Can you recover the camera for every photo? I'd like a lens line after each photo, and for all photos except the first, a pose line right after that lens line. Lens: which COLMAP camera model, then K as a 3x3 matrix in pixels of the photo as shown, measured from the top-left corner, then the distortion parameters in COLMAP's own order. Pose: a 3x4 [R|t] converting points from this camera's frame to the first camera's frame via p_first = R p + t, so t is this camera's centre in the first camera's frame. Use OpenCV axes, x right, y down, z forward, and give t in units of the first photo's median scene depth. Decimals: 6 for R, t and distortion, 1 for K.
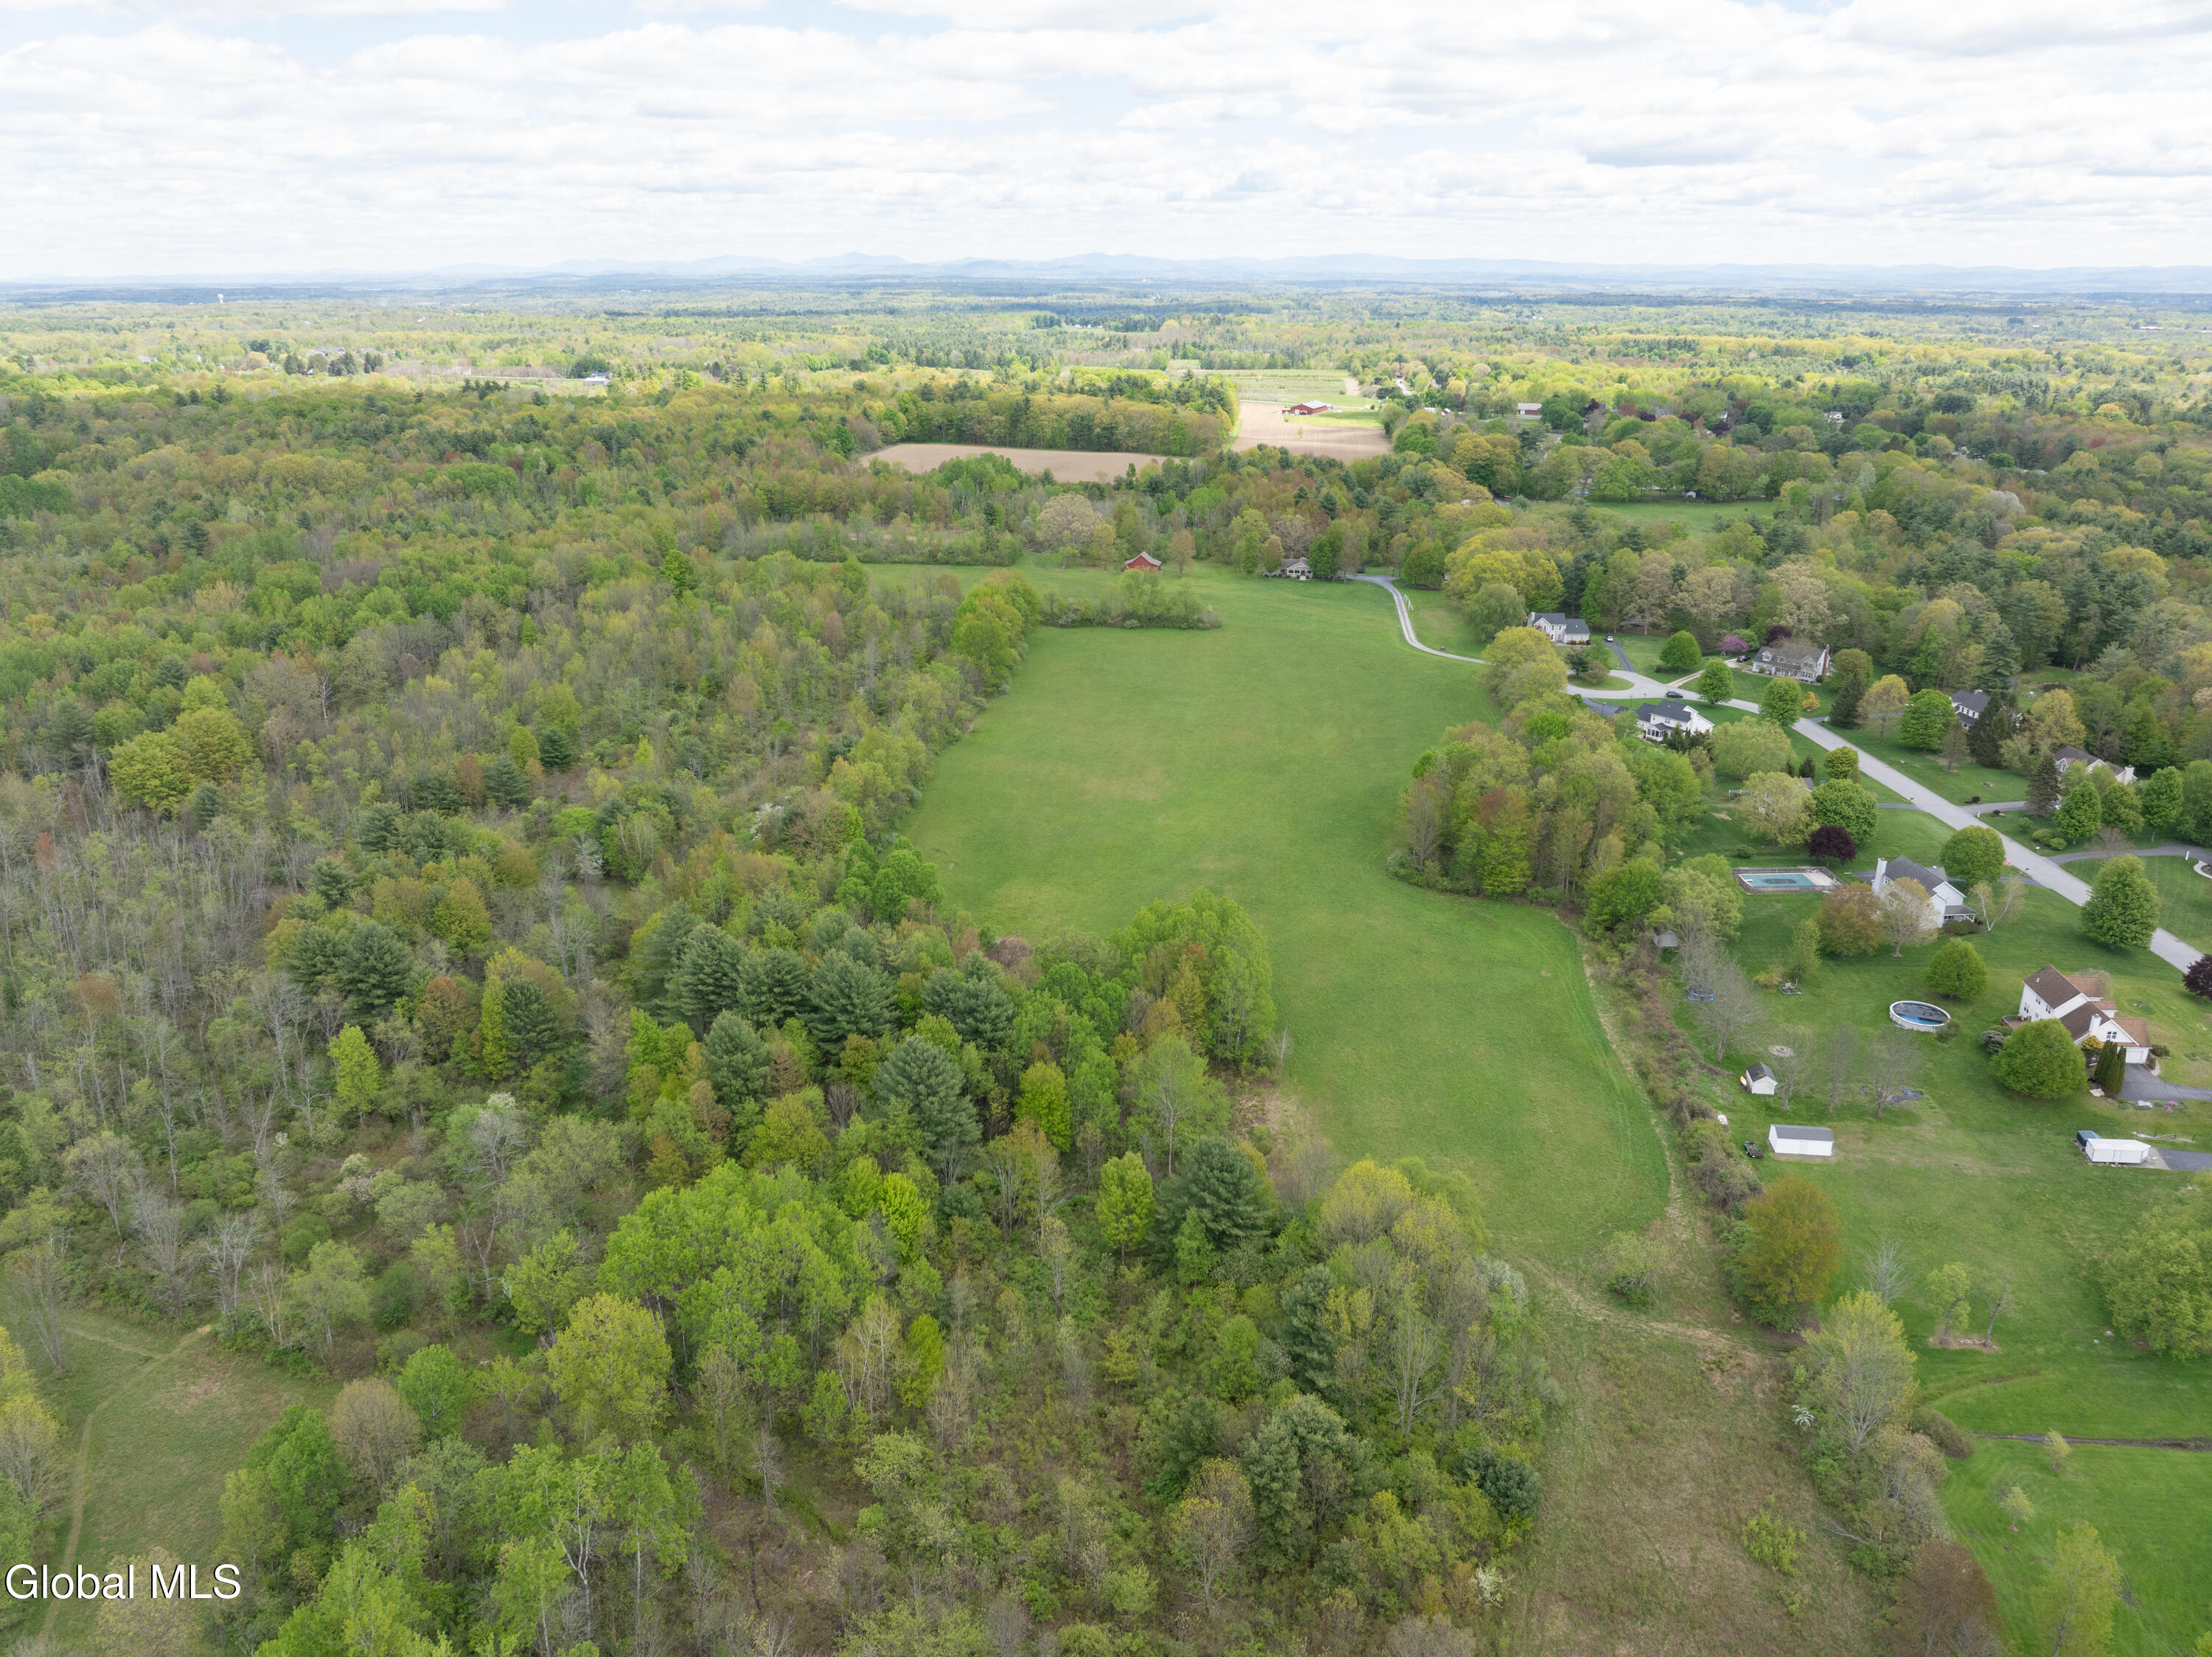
lens RADIAL K [[1552.7, 0, 1106.0], [0, 1552.7, 828.5], [0, 0, 1]] dist [-0.031617, -0.006435]
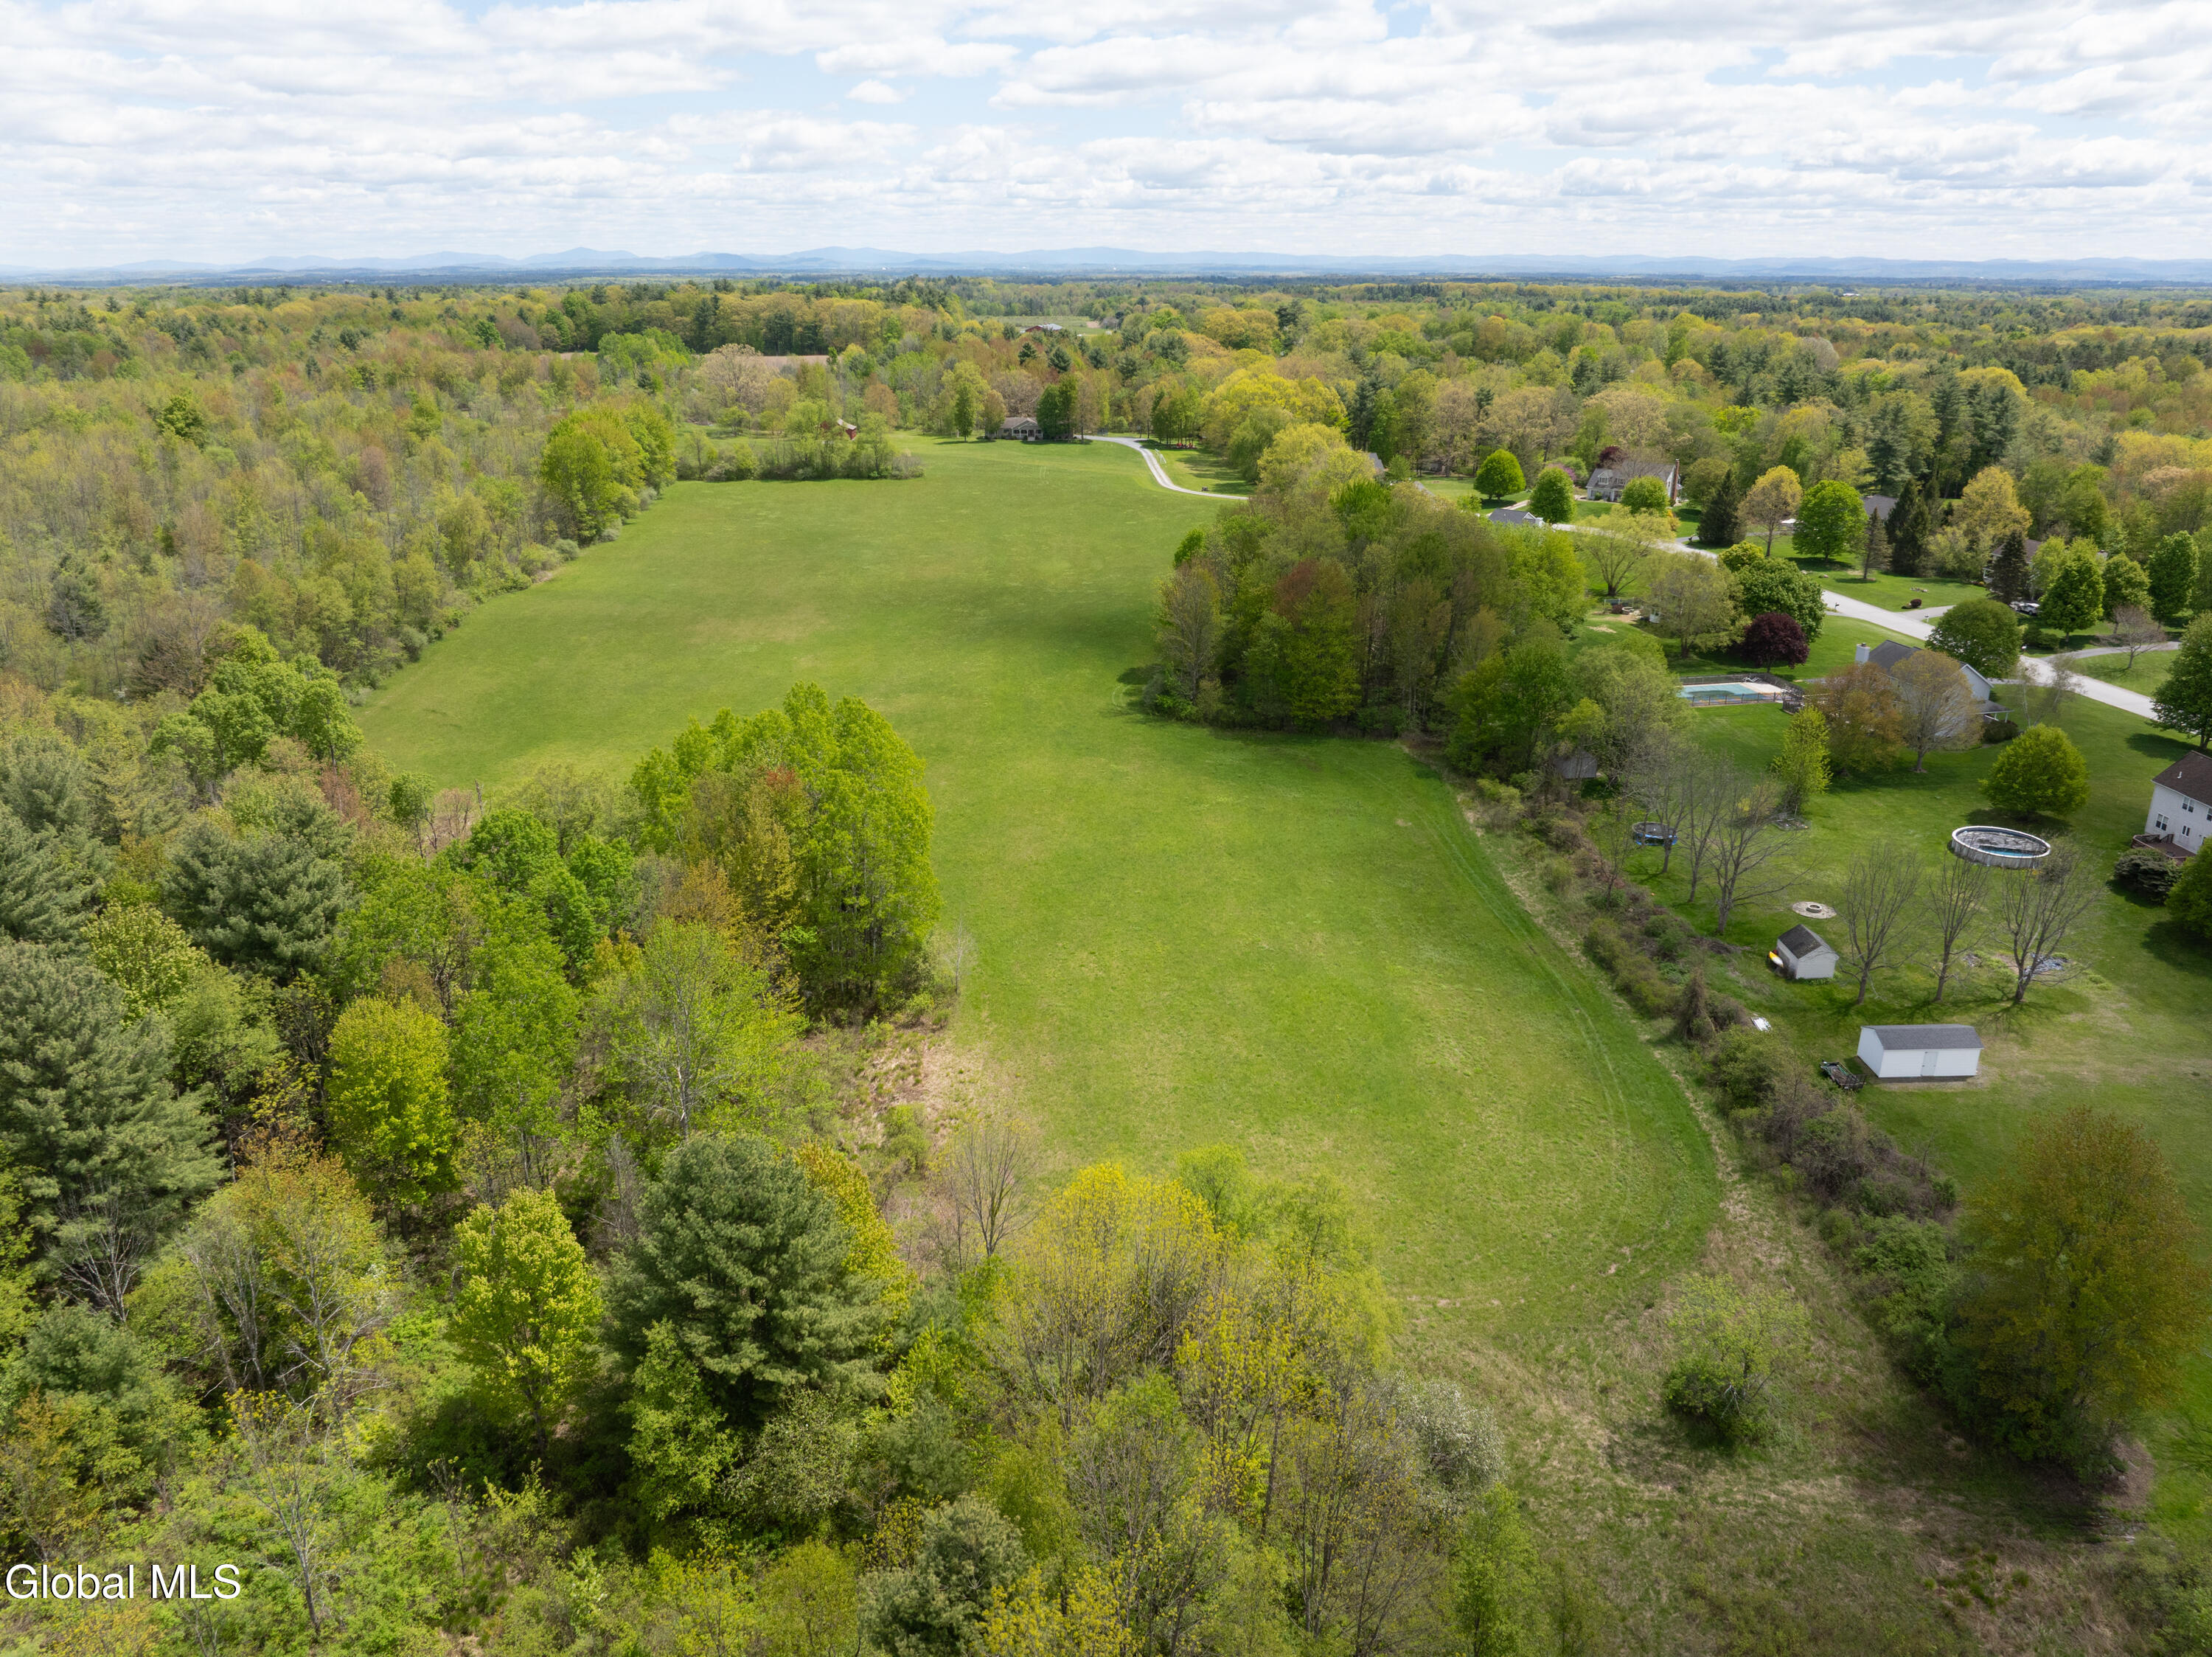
lens RADIAL K [[1552.7, 0, 1106.0], [0, 1552.7, 828.5], [0, 0, 1]] dist [-0.031617, -0.006435]
pose [[0.987835, -0.053859, 0.145880, 0.084690], [0.053602, 0.998546, 0.005698, 0.092663], [-0.145974, 0.002191, 0.989286, 0.444457]]
